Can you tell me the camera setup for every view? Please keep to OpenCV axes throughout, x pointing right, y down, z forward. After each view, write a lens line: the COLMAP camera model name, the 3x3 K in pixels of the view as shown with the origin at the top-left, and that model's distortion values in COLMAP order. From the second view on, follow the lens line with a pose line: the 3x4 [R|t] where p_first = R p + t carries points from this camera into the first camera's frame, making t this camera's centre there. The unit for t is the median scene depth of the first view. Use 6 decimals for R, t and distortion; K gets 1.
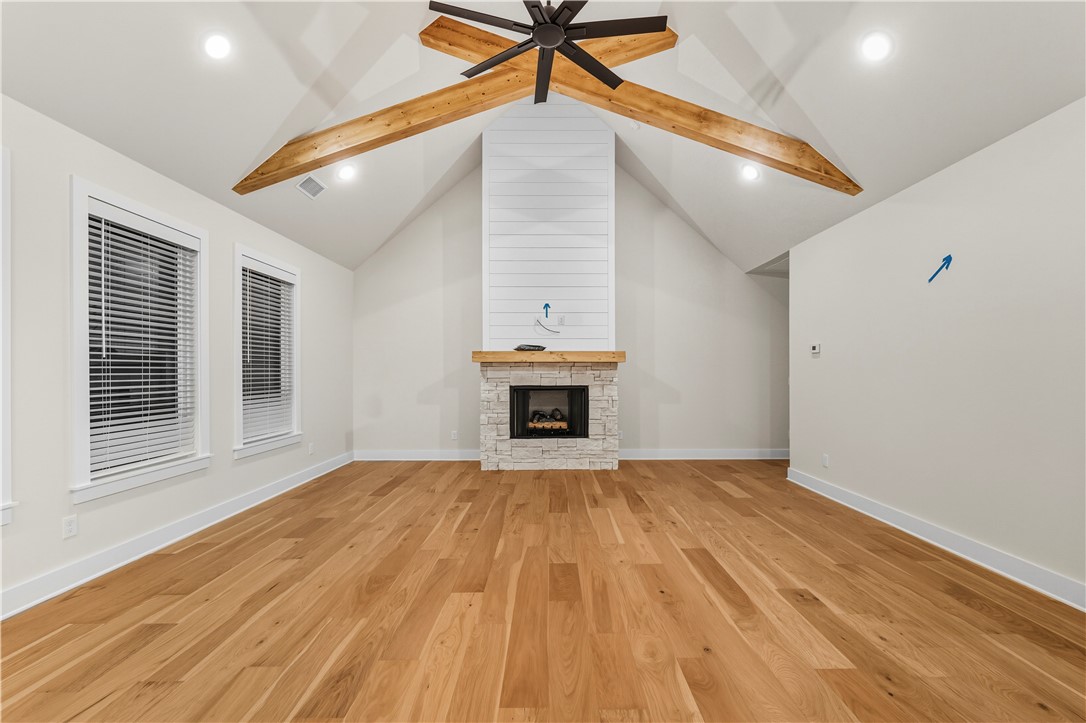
lens RADIAL K [[451.9, 0, 553.5], [0, 451.9, 369.1], [0, 0, 1]] dist [-0.000106, -0.000296]
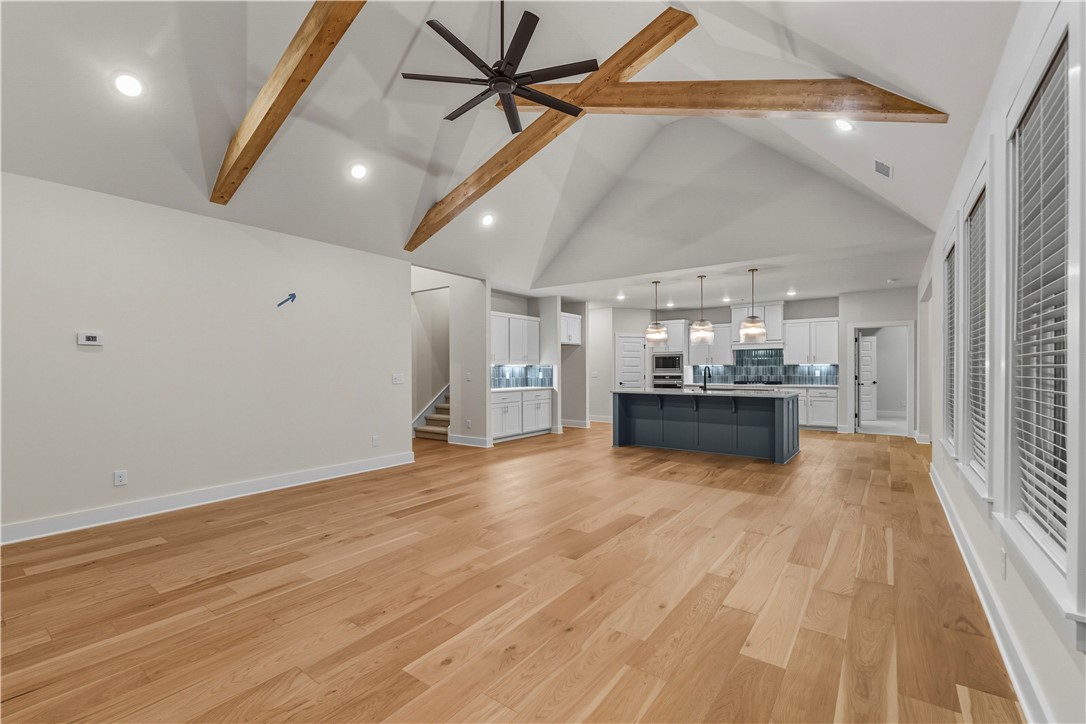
lens RADIAL K [[467.9, 0, 549.3], [0, 467.9, 372.4], [0, 0, 1]] dist [-0.001651, -0.000121]
pose [[-0.801435, 0.002844, 0.598076, -0.431379], [0.002440, 0.999996, -0.001485, 0.010437], [-0.598077, 0.000269, -0.801438, 0.980928]]
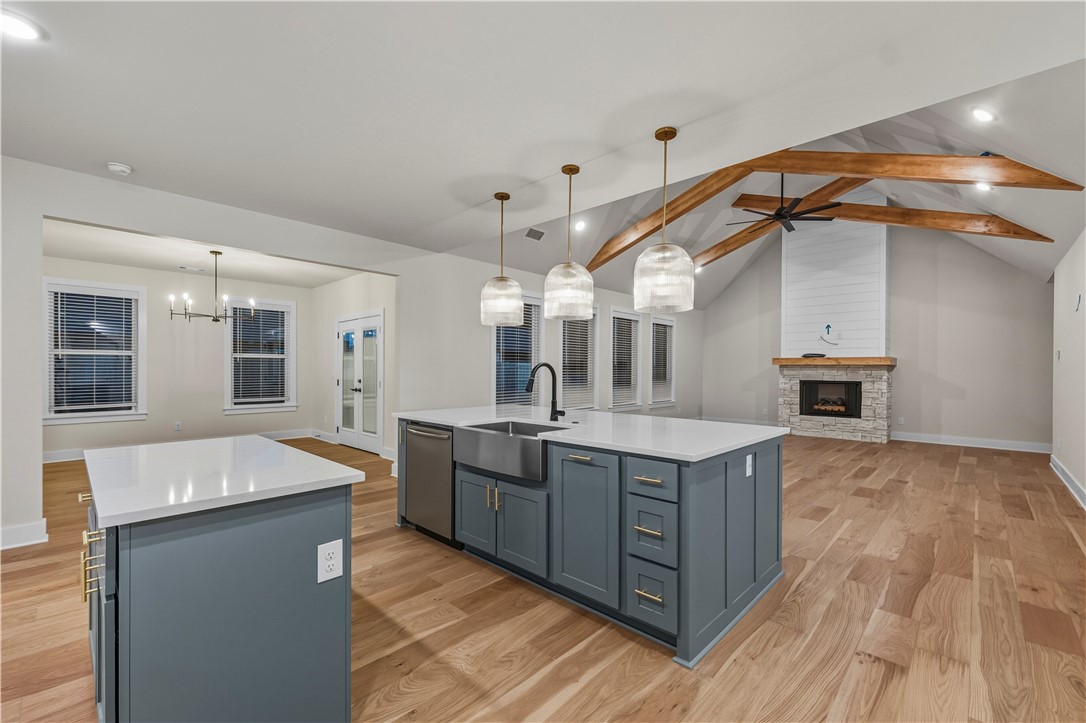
lens RADIAL K [[451.9, 0, 553.5], [0, 451.9, 369.1], [0, 0, 1]] dist [-0.000106, -0.000296]
pose [[0.725371, 0.005437, -0.688336, 0.361677], [-0.004813, 0.999984, 0.002826, -0.001308], [0.688341, 0.001263, 0.725386, -0.703332]]
